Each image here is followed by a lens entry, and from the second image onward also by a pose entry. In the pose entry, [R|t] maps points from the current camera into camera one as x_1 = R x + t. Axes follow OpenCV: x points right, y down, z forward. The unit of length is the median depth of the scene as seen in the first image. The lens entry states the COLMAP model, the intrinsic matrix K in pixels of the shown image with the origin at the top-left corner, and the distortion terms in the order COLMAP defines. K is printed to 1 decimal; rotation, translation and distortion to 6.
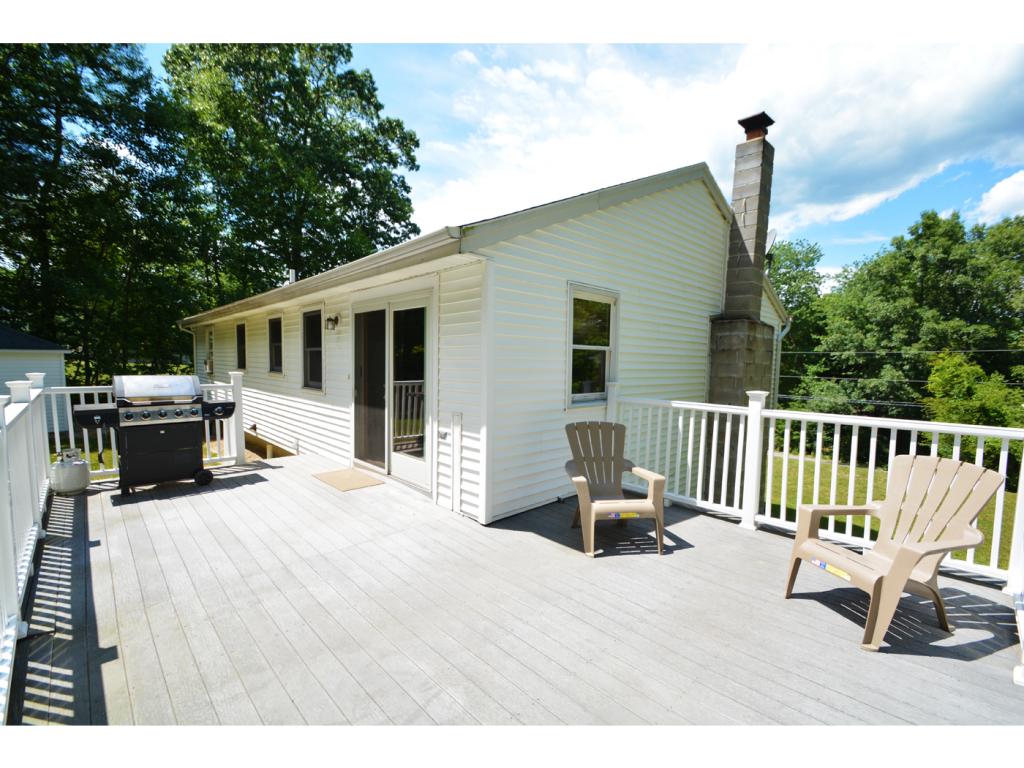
lens RADIAL K [[447.1, 0, 506.5], [0, 447.1, 393.6], [0, 0, 1]] dist [0.014088, -0.016722]
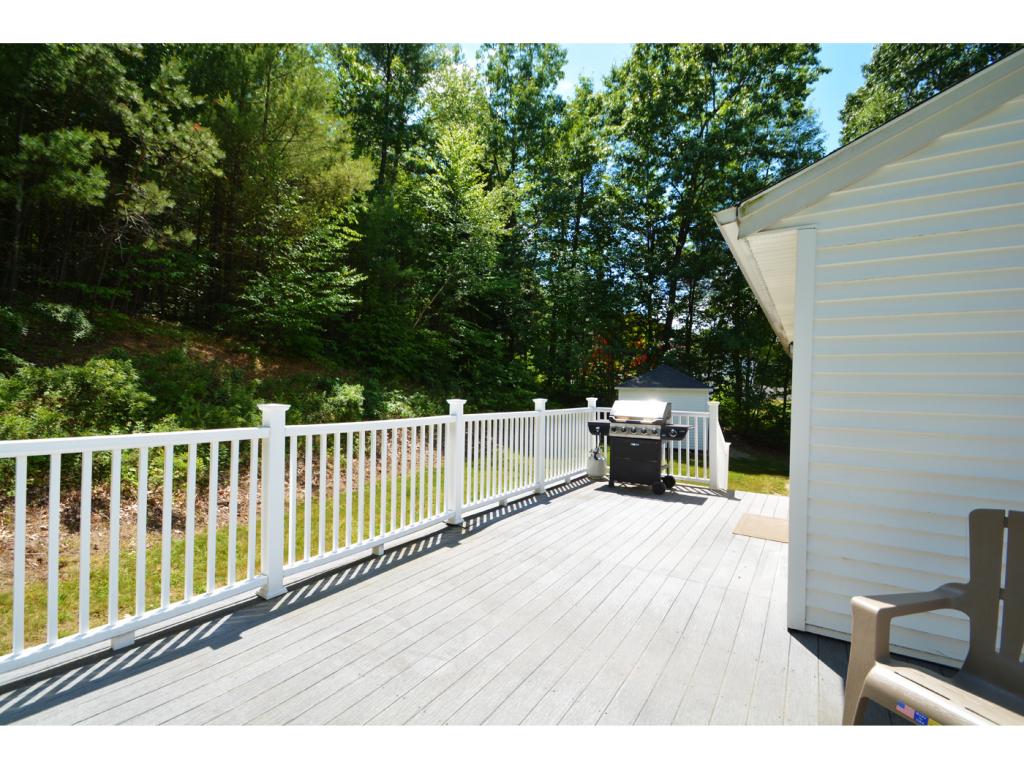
lens RADIAL K [[447.1, 0, 506.5], [0, 447.1, 393.6], [0, 0, 1]] dist [0.014088, -0.016722]
pose [[0.207574, -0.004081, -0.978211, 0.599465], [-0.082790, 0.996330, -0.021724, -0.003272], [0.974710, 0.085496, 0.206475, 0.502291]]
